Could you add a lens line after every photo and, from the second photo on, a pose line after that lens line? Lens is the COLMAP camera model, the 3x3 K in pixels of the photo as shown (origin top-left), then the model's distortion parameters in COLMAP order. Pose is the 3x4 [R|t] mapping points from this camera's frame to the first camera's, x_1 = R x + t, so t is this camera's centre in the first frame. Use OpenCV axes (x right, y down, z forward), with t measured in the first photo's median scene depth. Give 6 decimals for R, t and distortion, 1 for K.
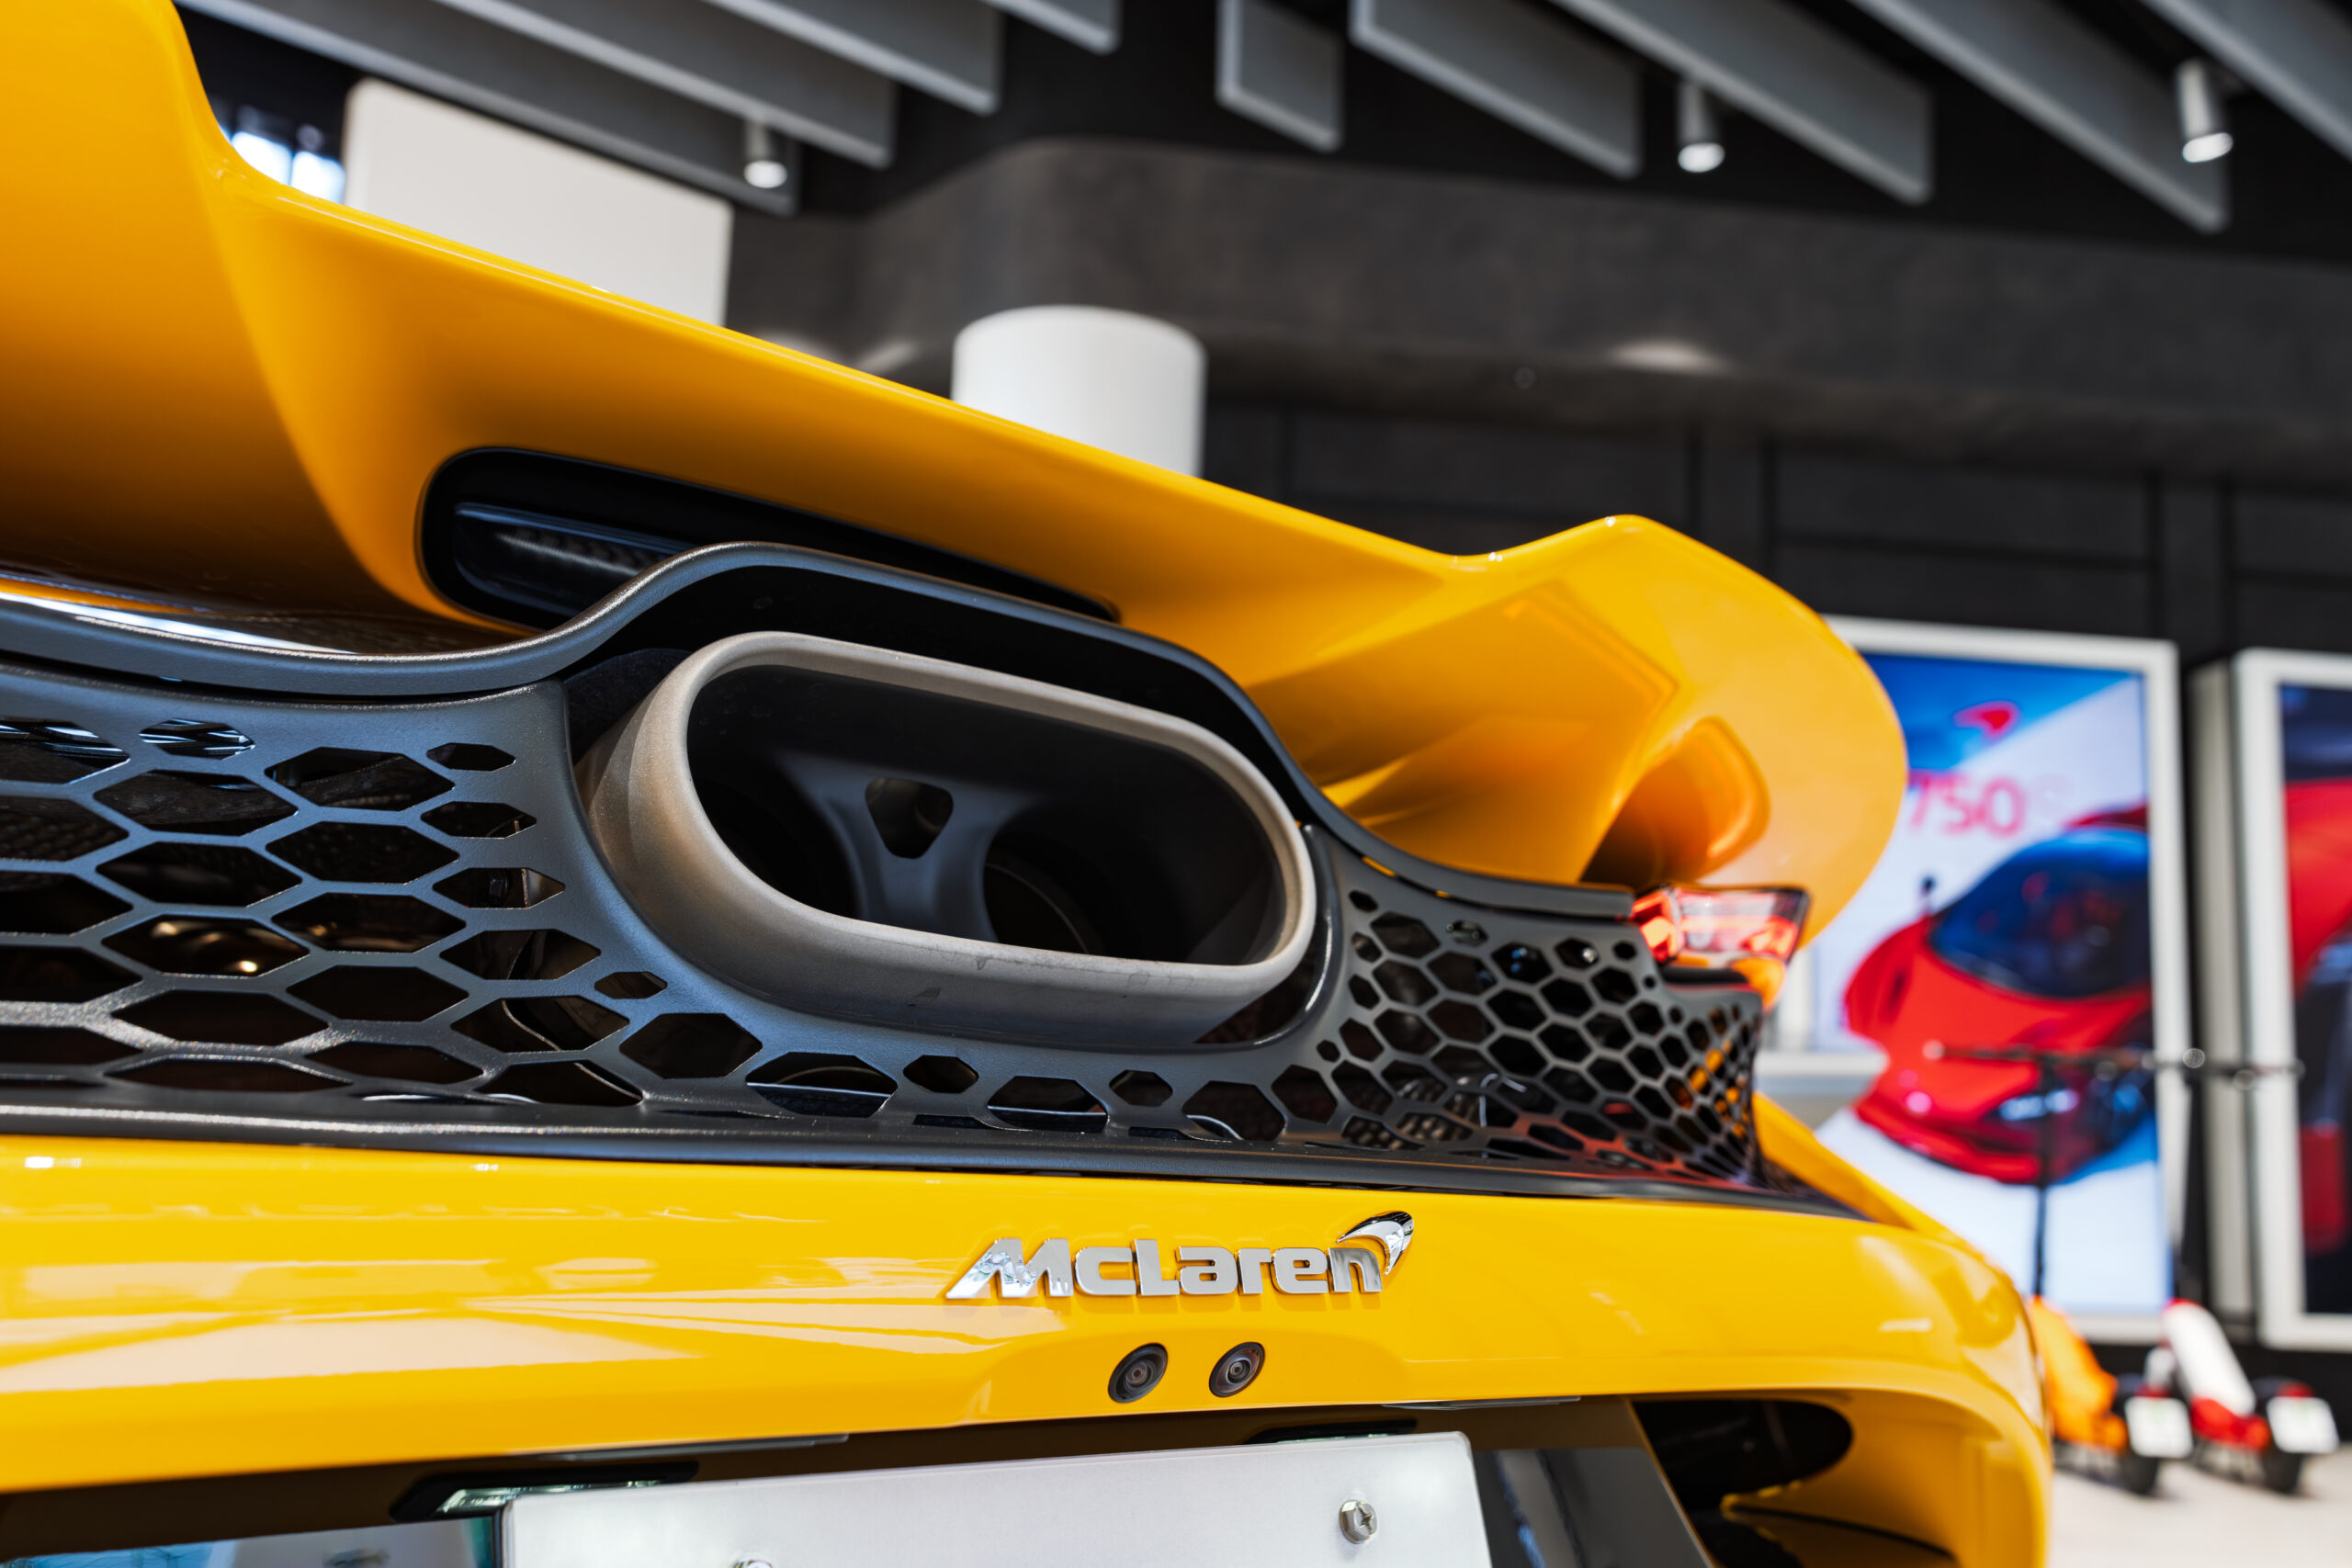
lens RADIAL K [[2352.8, 0, 1174.4], [0, 2352.8, 780.7], [0, 0, 1]] dist [0.024642, 0.000000]
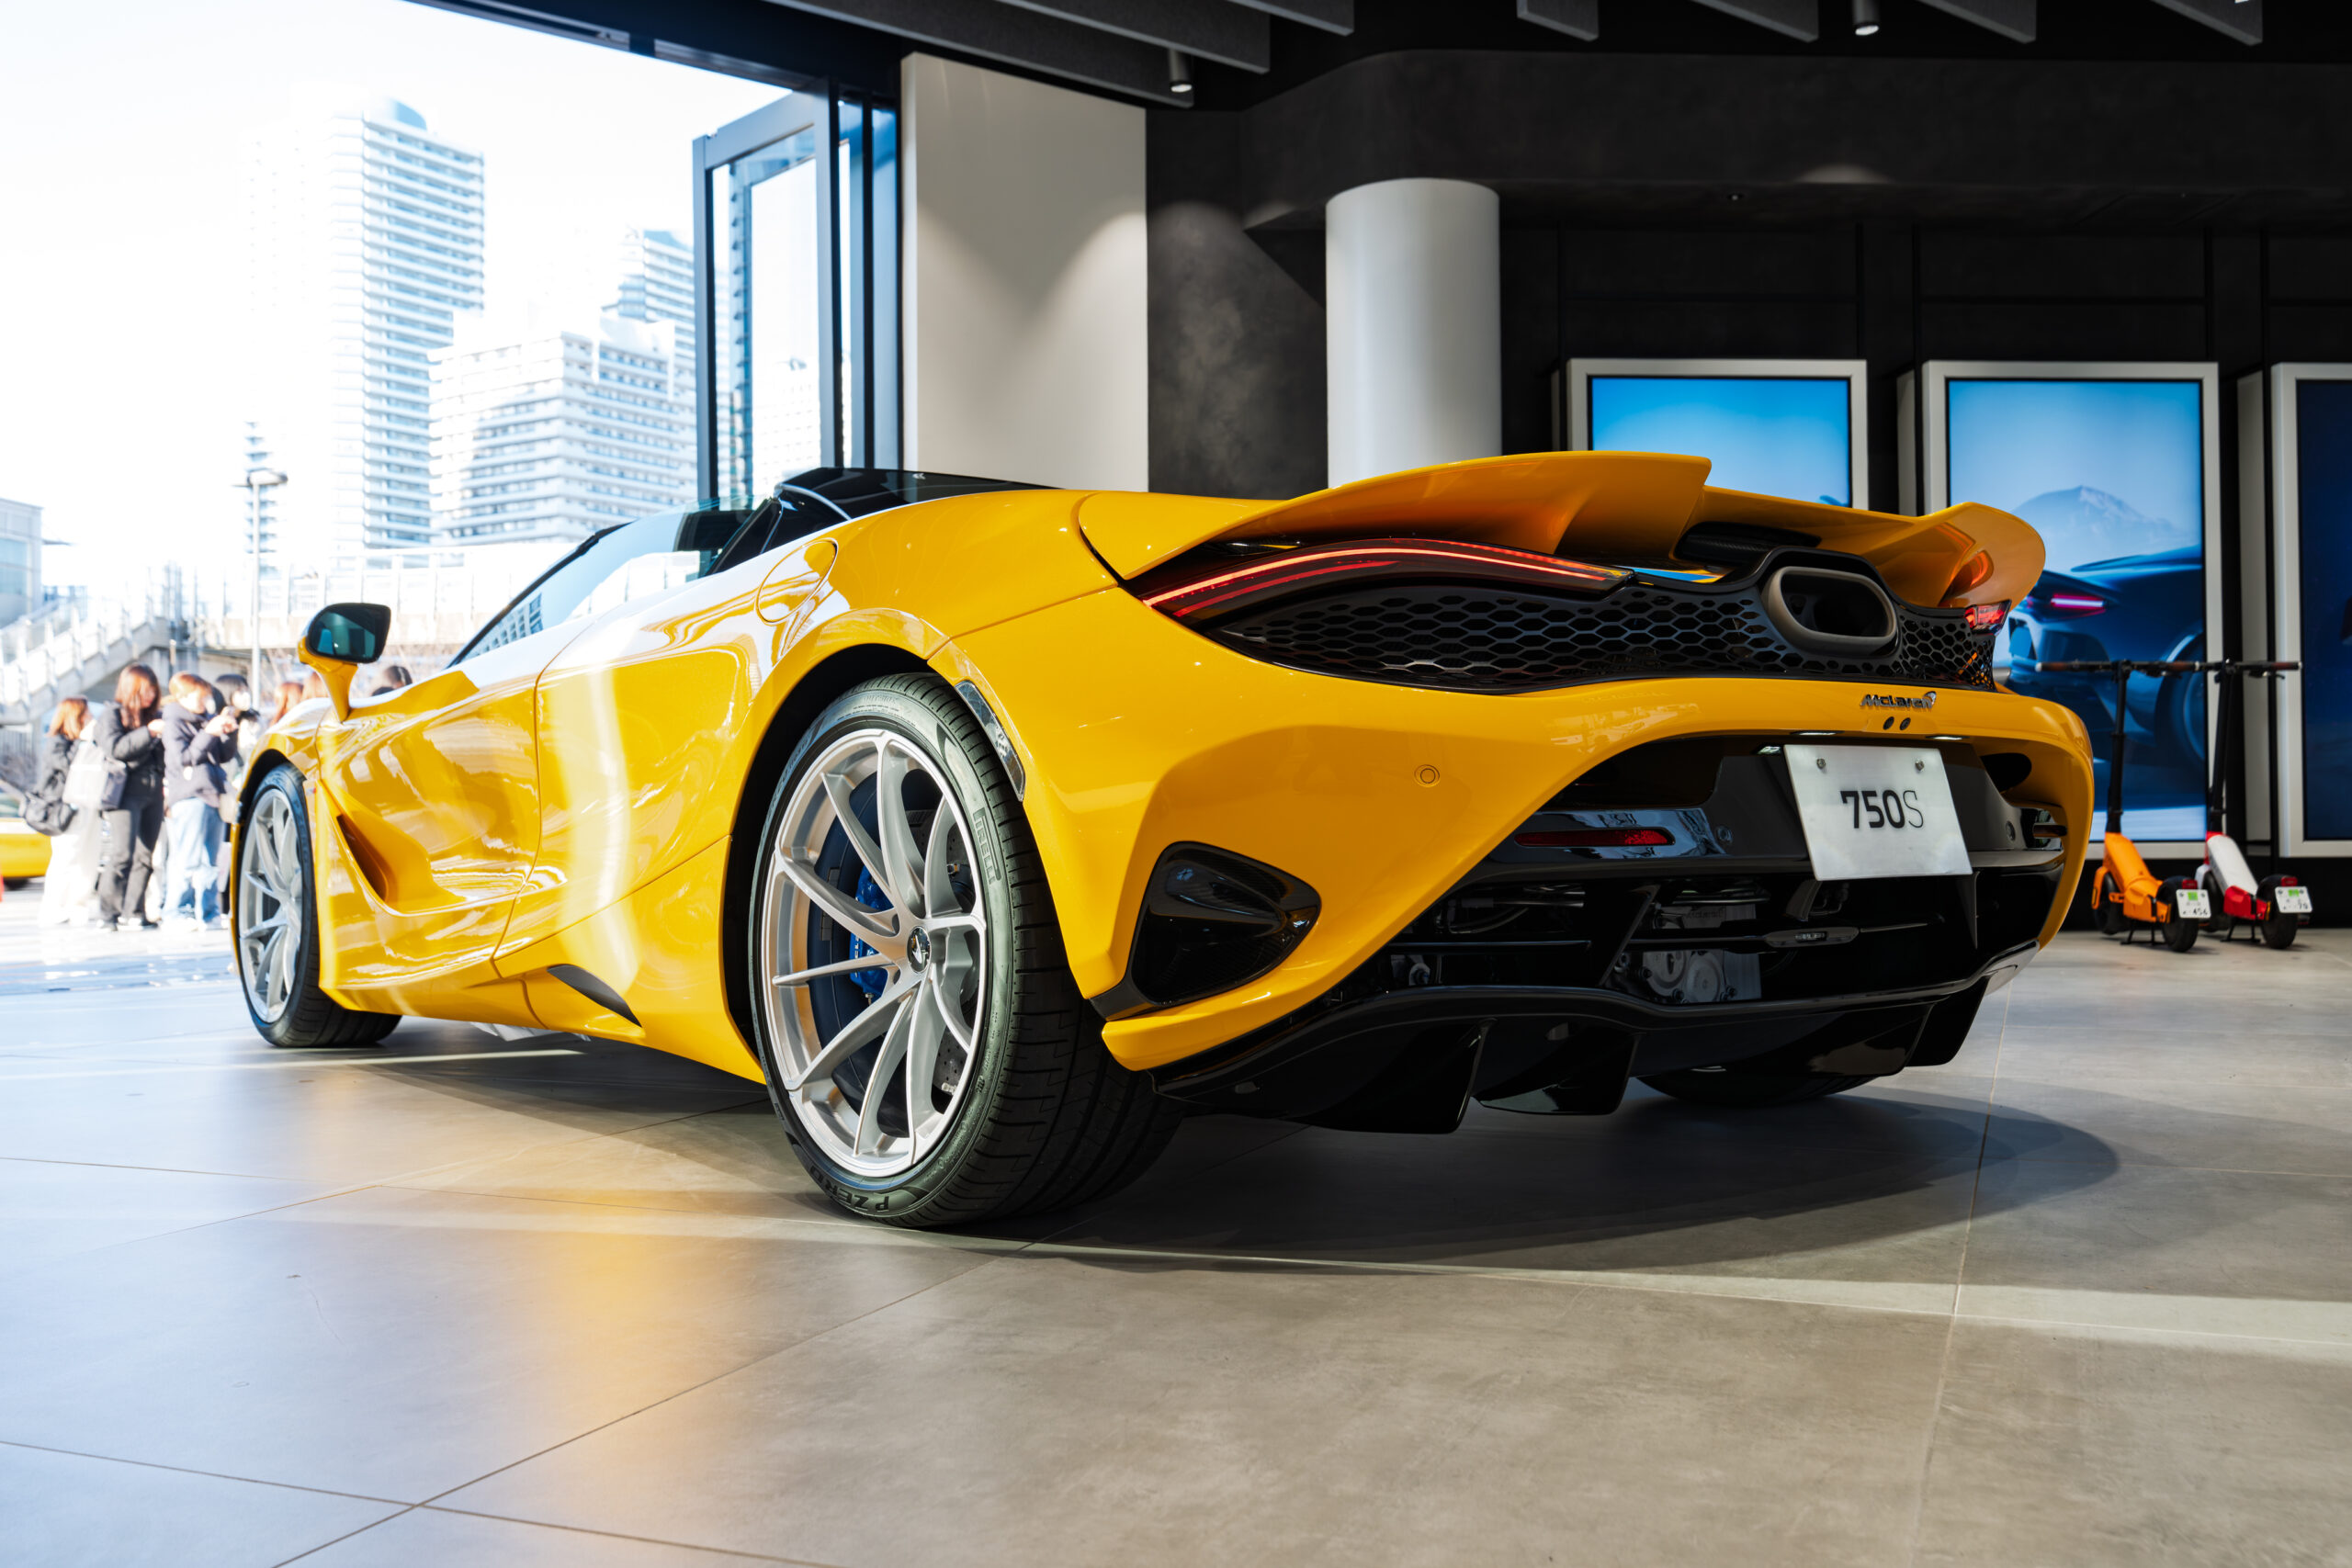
lens RADIAL K [[2115.0, 0, 1177.4], [0, 2115.0, 790.9], [0, 0, 1]] dist [0.003352, -0.001843]
pose [[0.995735, -0.051343, -0.076649, -0.109141], [0.062128, 0.987374, 0.145713, -0.031607], [0.068200, -0.149853, 0.986353, -0.323177]]
